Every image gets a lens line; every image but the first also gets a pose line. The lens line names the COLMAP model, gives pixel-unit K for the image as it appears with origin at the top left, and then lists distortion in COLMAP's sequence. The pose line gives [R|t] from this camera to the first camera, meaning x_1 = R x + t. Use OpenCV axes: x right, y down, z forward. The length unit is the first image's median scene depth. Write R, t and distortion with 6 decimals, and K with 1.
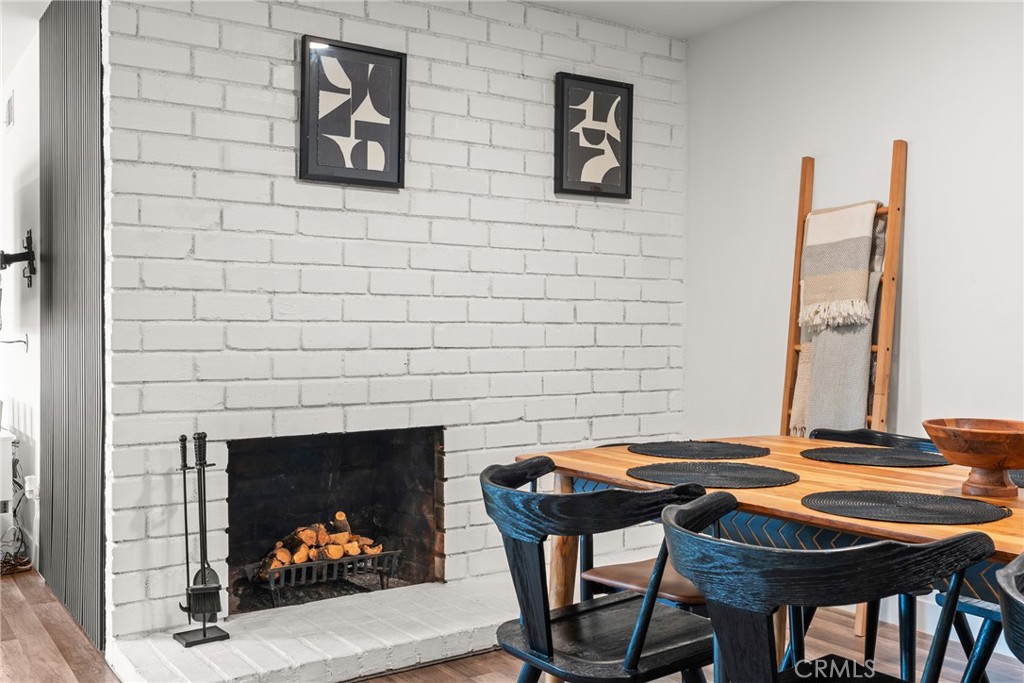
lens RADIAL K [[938.2, 0, 511.4], [0, 938.2, 344.0], [0, 0, 1]] dist [0.006644, 0.000000]
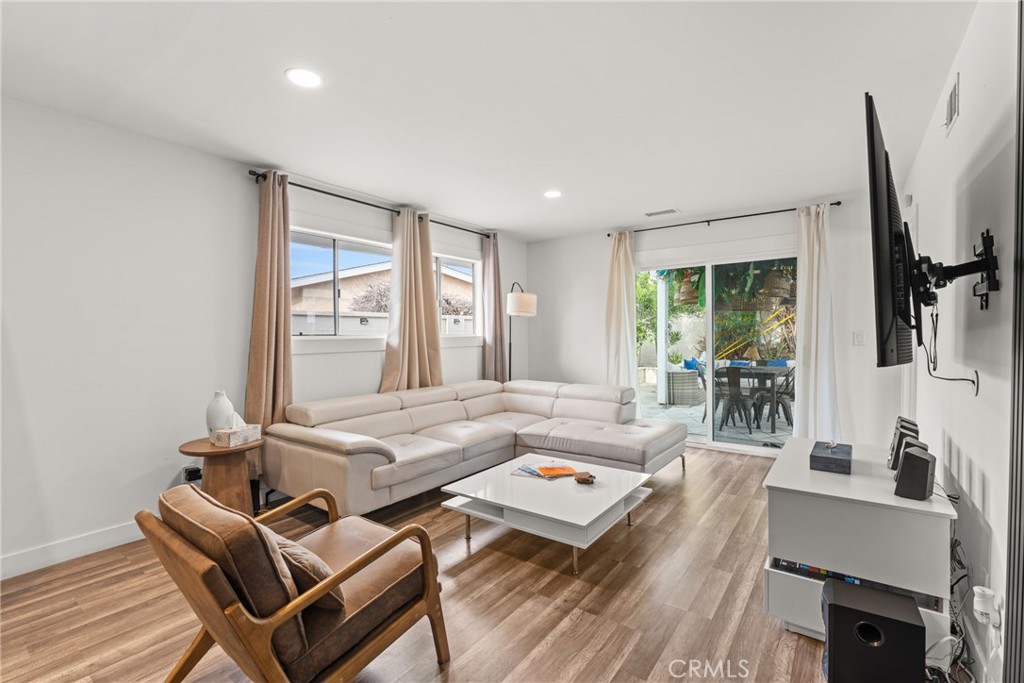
lens RADIAL K [[455.6, 0, 500.9], [0, 455.6, 344.8], [0, 0, 1]] dist [0.000920, -0.000376]
pose [[0.310673, 0.017108, -0.950363, -0.379842], [-0.003354, 0.999852, 0.016903, -0.048722], [0.950511, -0.002064, 0.310684, 0.693199]]
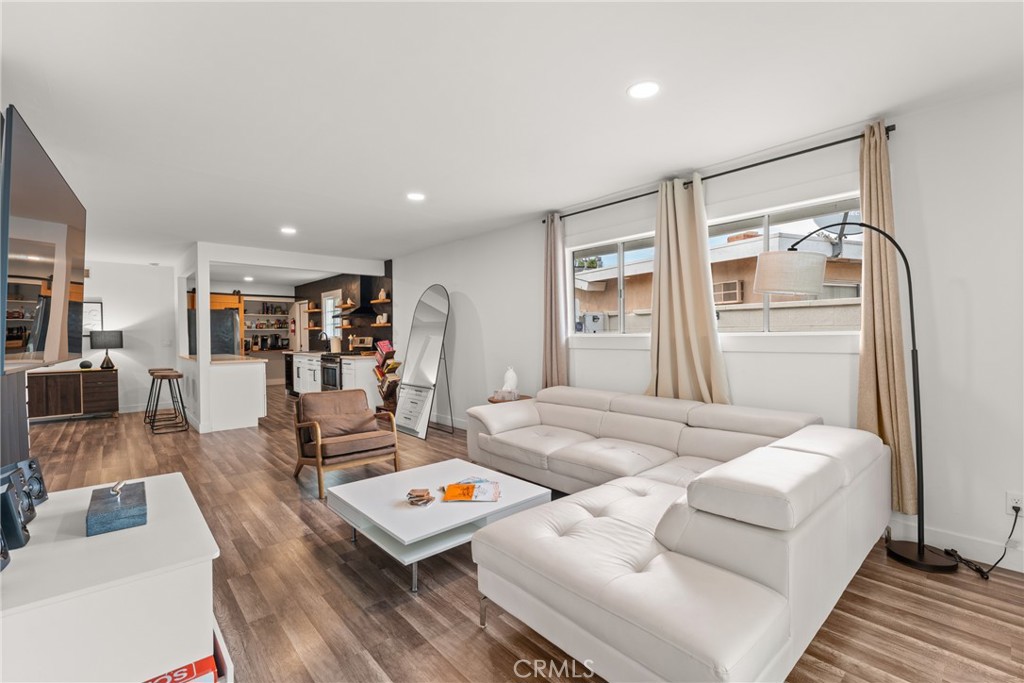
lens RADIAL K [[445.1, 0, 516.1], [0, 445.1, 345.1], [0, 0, 1]] dist [0.005344, 0.000220]
pose [[-0.991263, 0.010279, -0.131497, -1.170295], [0.005424, 0.999292, 0.037225, -0.066301], [0.131786, 0.036187, -0.990617, 1.812386]]
